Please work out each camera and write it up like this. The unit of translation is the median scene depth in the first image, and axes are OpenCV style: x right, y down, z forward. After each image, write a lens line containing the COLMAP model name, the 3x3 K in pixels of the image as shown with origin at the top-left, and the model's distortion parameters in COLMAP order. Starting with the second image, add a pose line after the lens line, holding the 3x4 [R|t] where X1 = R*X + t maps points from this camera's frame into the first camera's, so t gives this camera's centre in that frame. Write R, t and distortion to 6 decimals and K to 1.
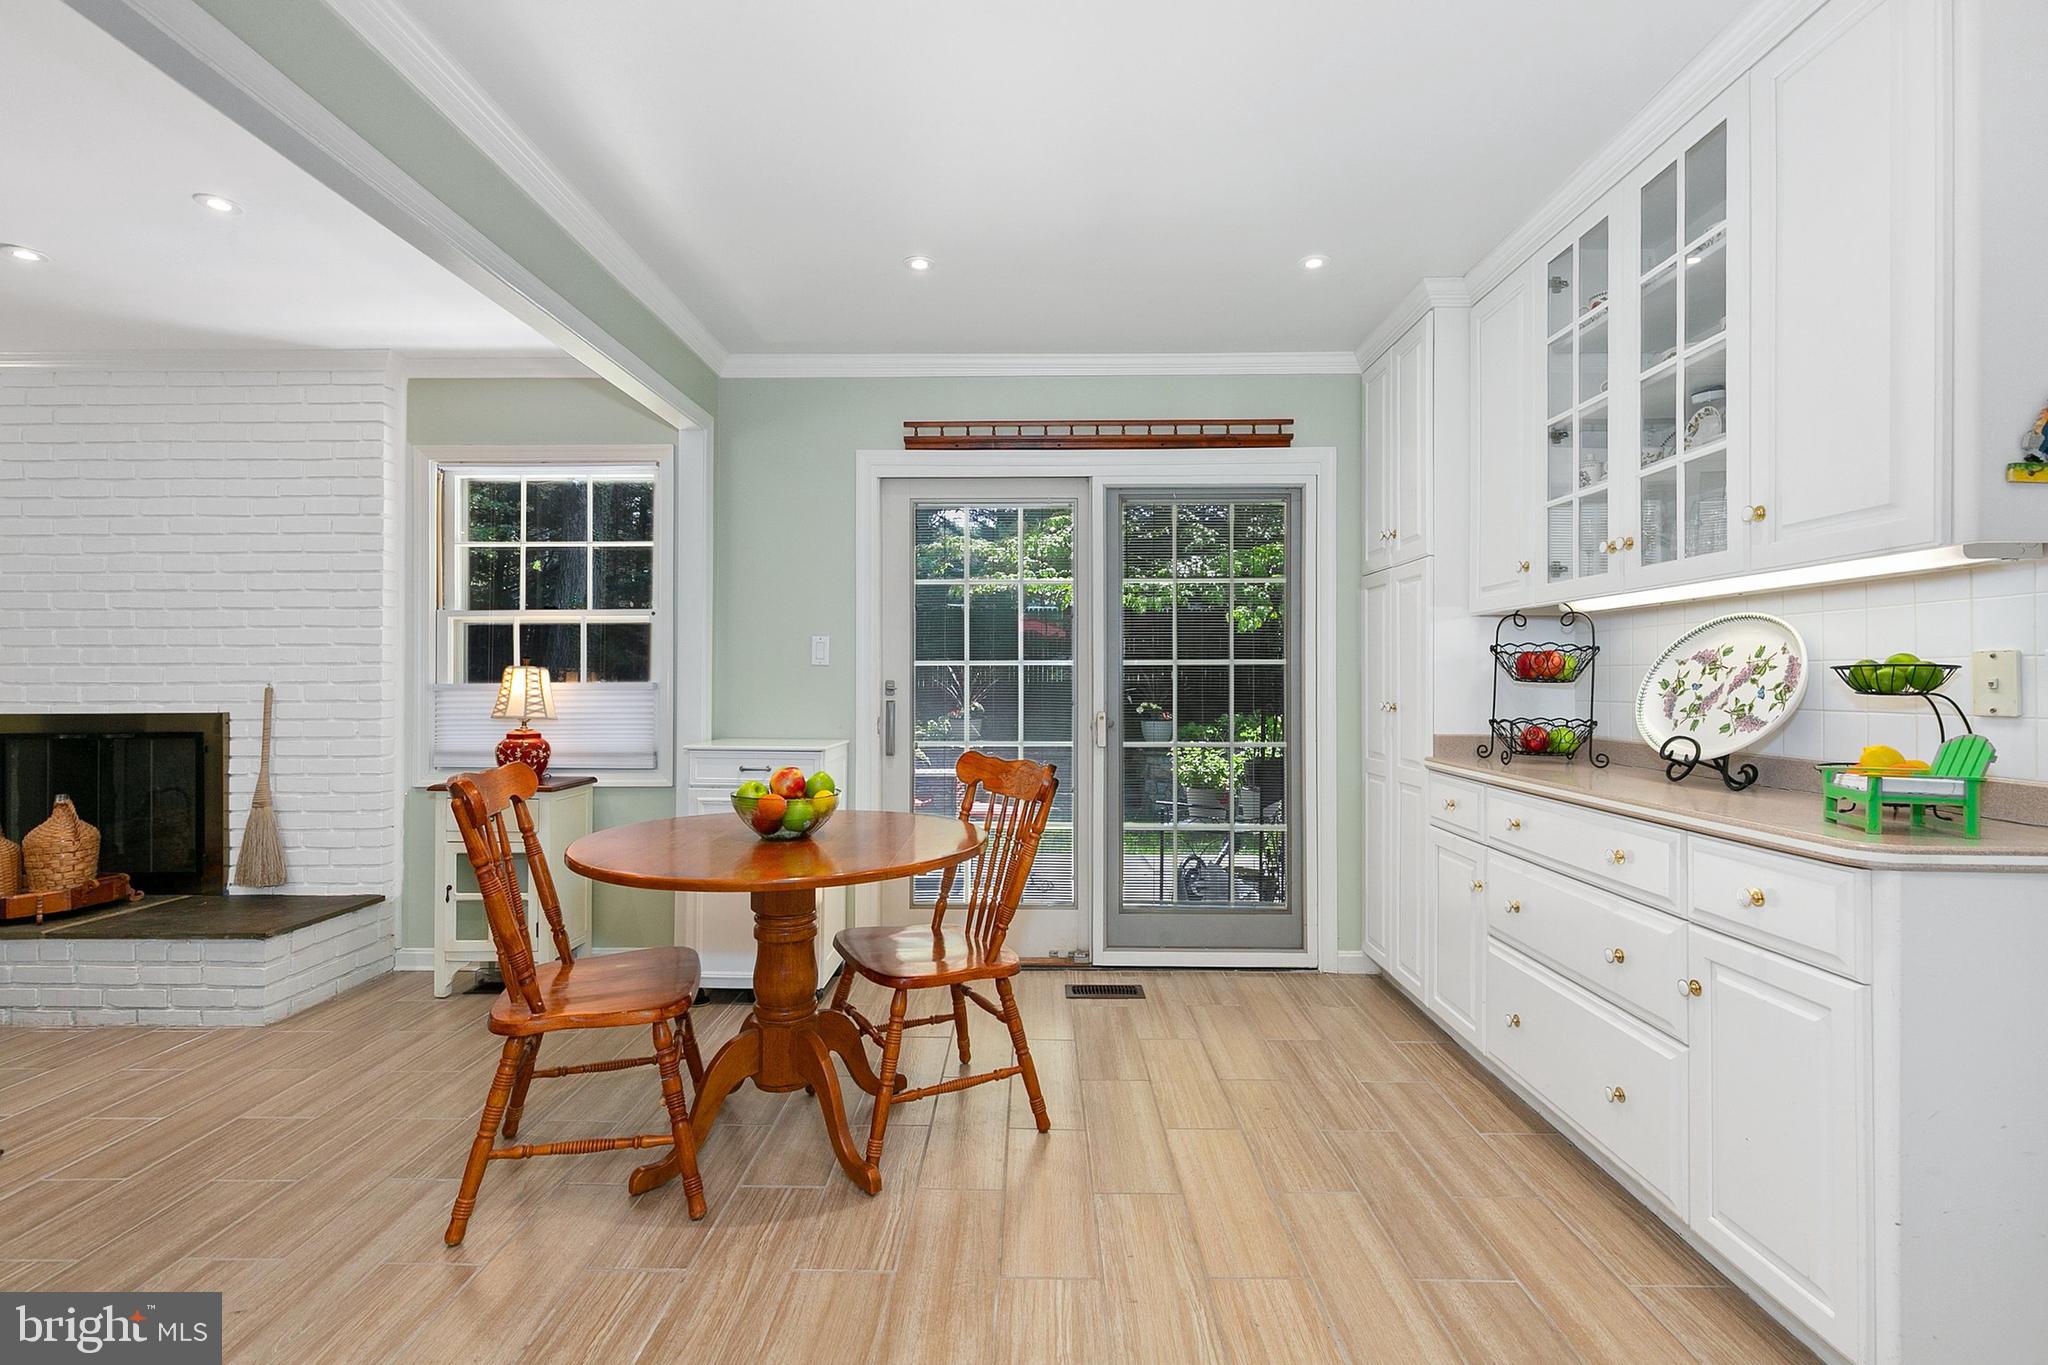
lens RADIAL K [[933.8, 0, 1012.0], [0, 933.8, 676.2], [0, 0, 1]] dist [0.008832, -0.002657]
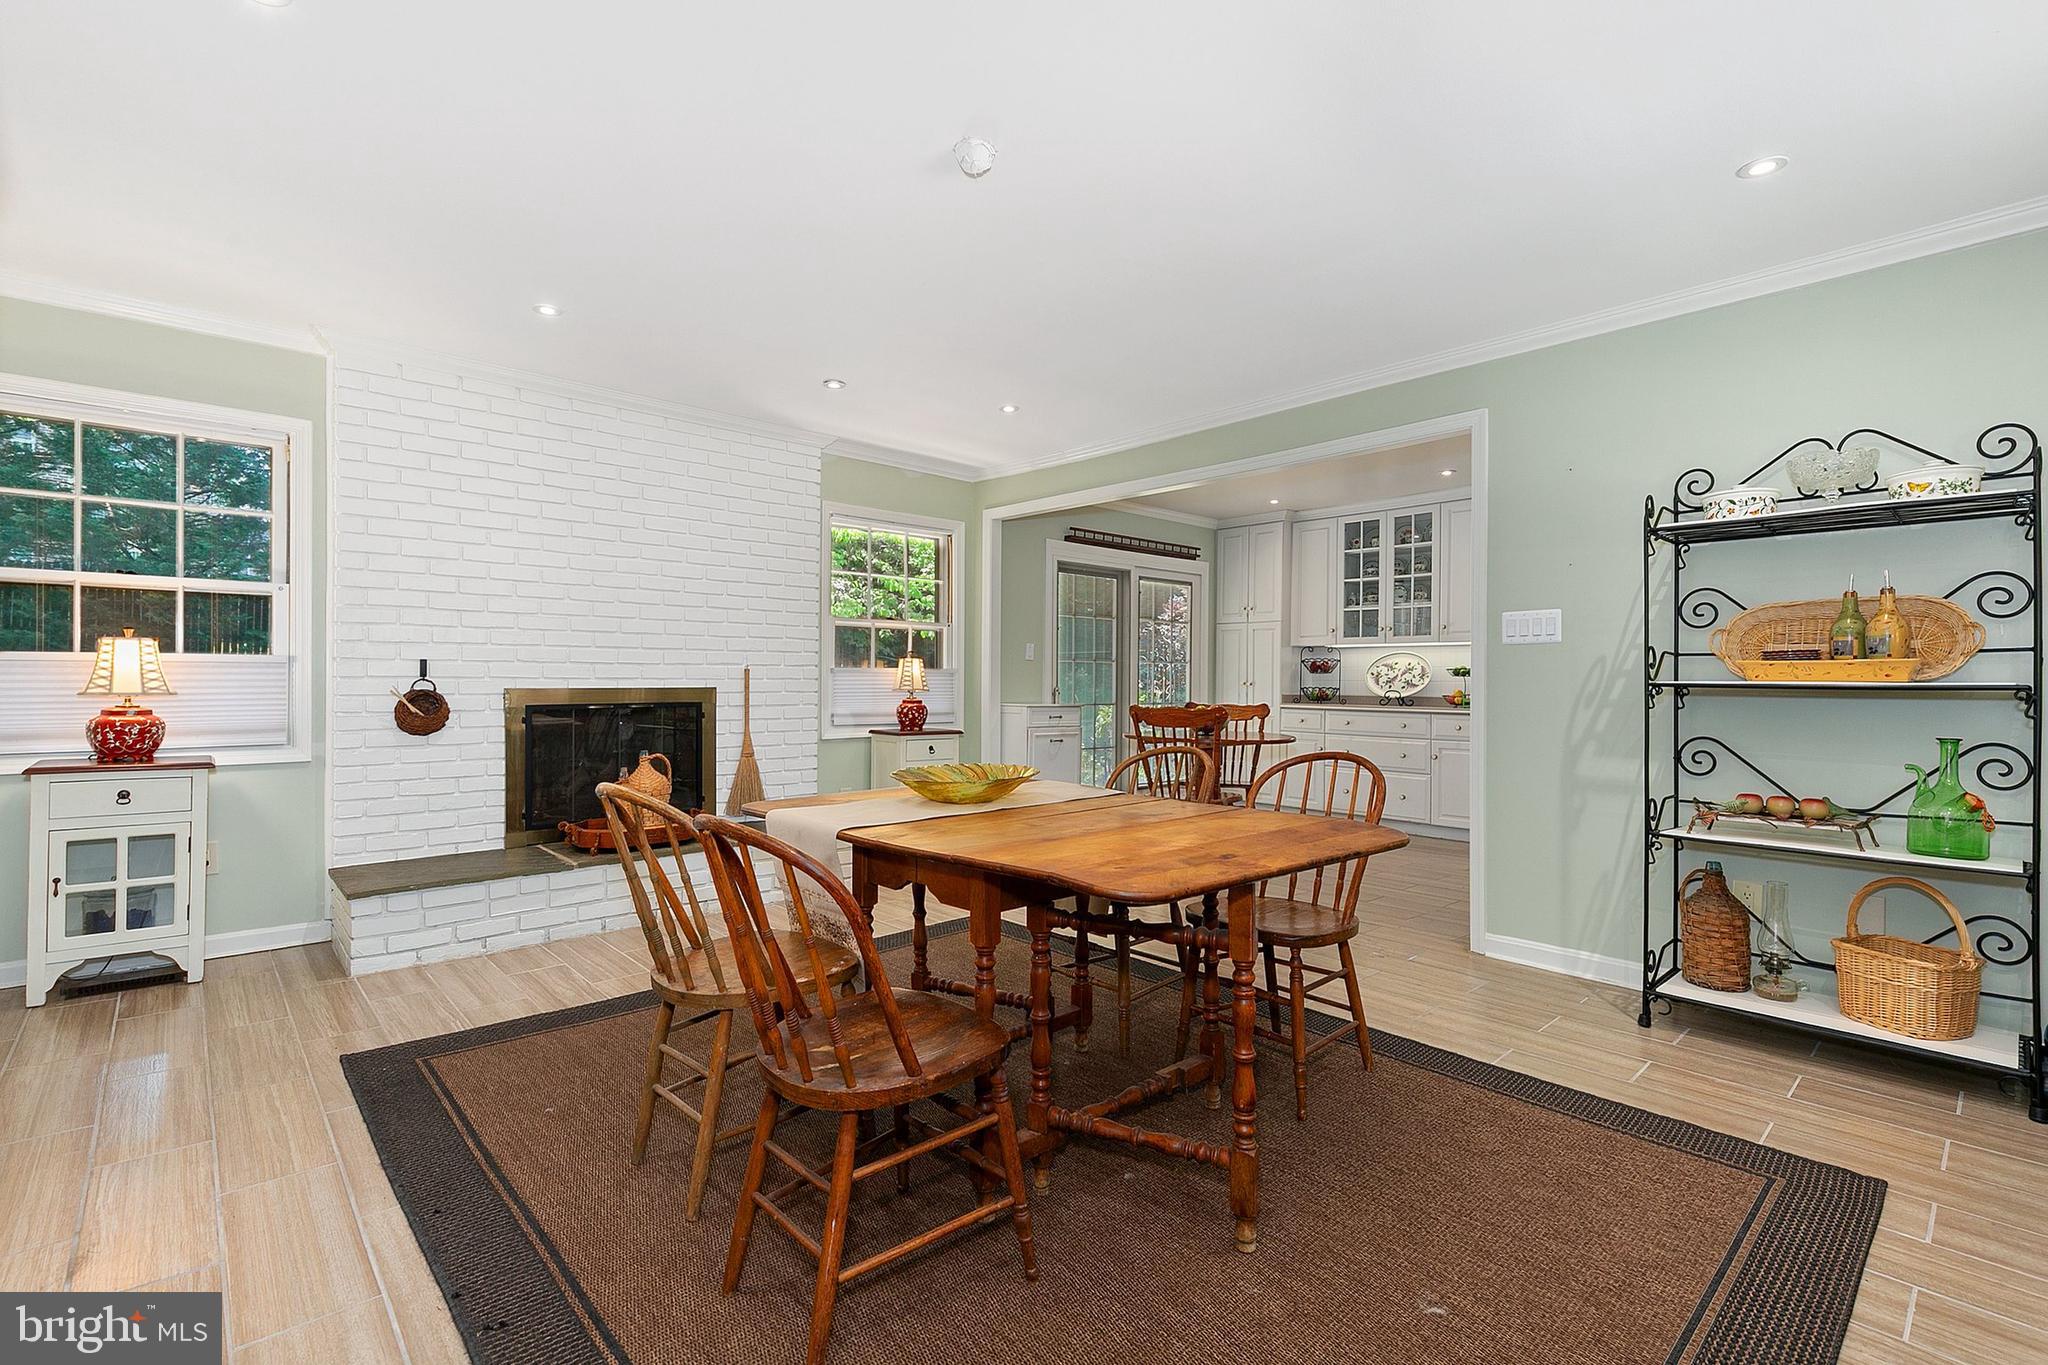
lens RADIAL K [[933.8, 0, 1015.2], [0, 933.8, 686.7], [0, 0, 1]] dist [0.008832, -0.002657]
pose [[0.726833, 0.001197, 0.686814, -1.481192], [-0.011001, 0.999890, 0.009900, 0.021600], [-0.686727, -0.014751, 0.726766, -0.258105]]
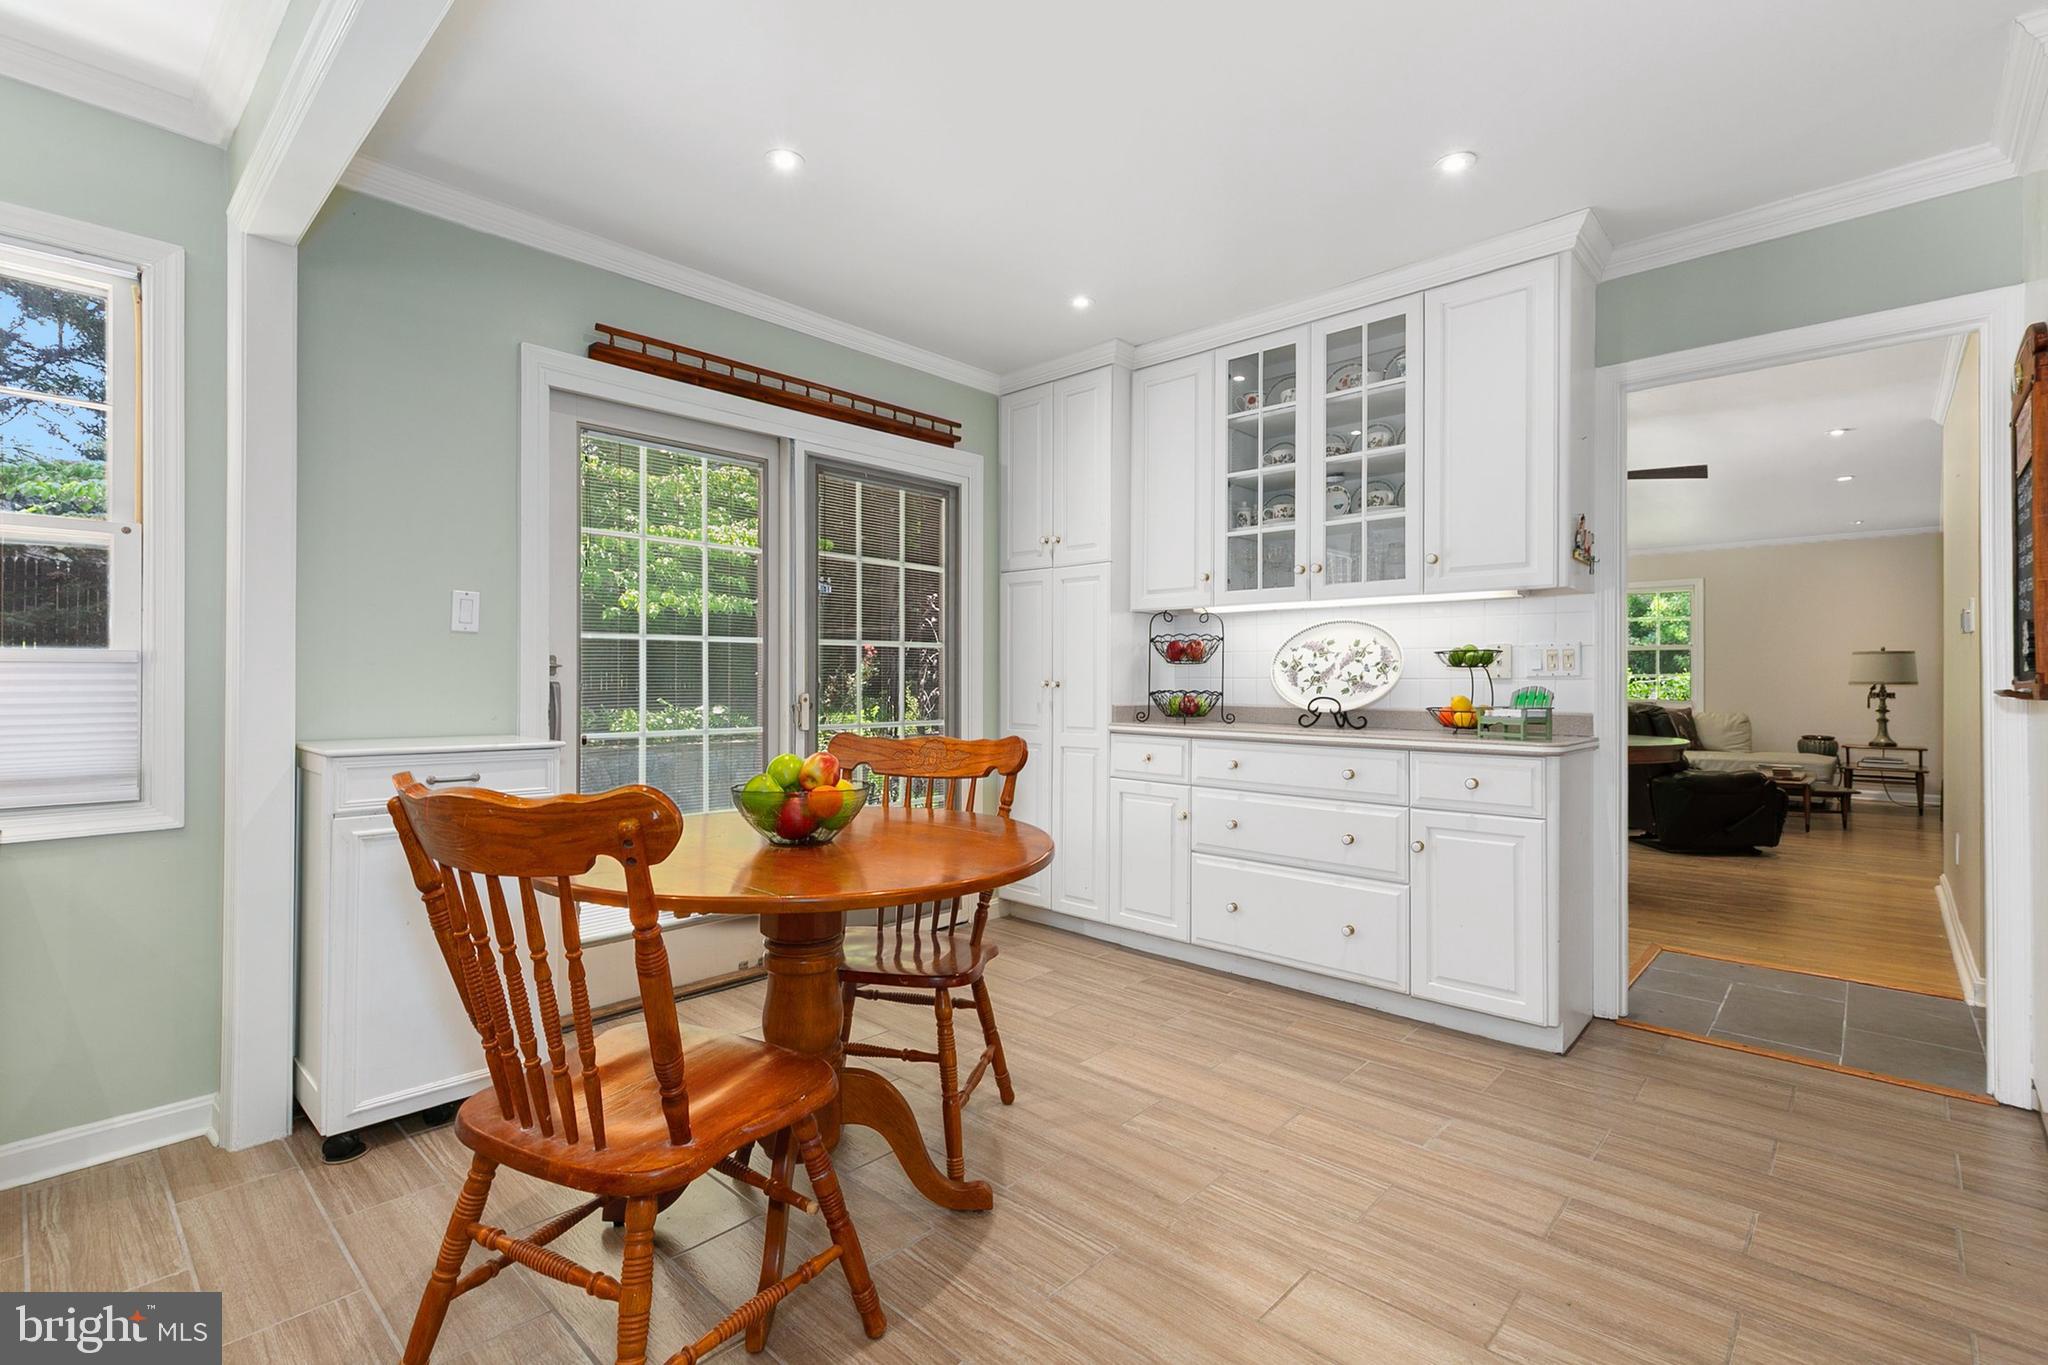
lens RADIAL K [[933.8, 0, 1026.4], [0, 933.8, 680.4], [0, 0, 1]] dist [0.008832, -0.002657]
pose [[0.662413, -0.000737, 0.749138, -0.474783], [-0.005447, 0.999968, 0.005800, 0.019056], [-0.749119, -0.007922, 0.662388, 0.219480]]
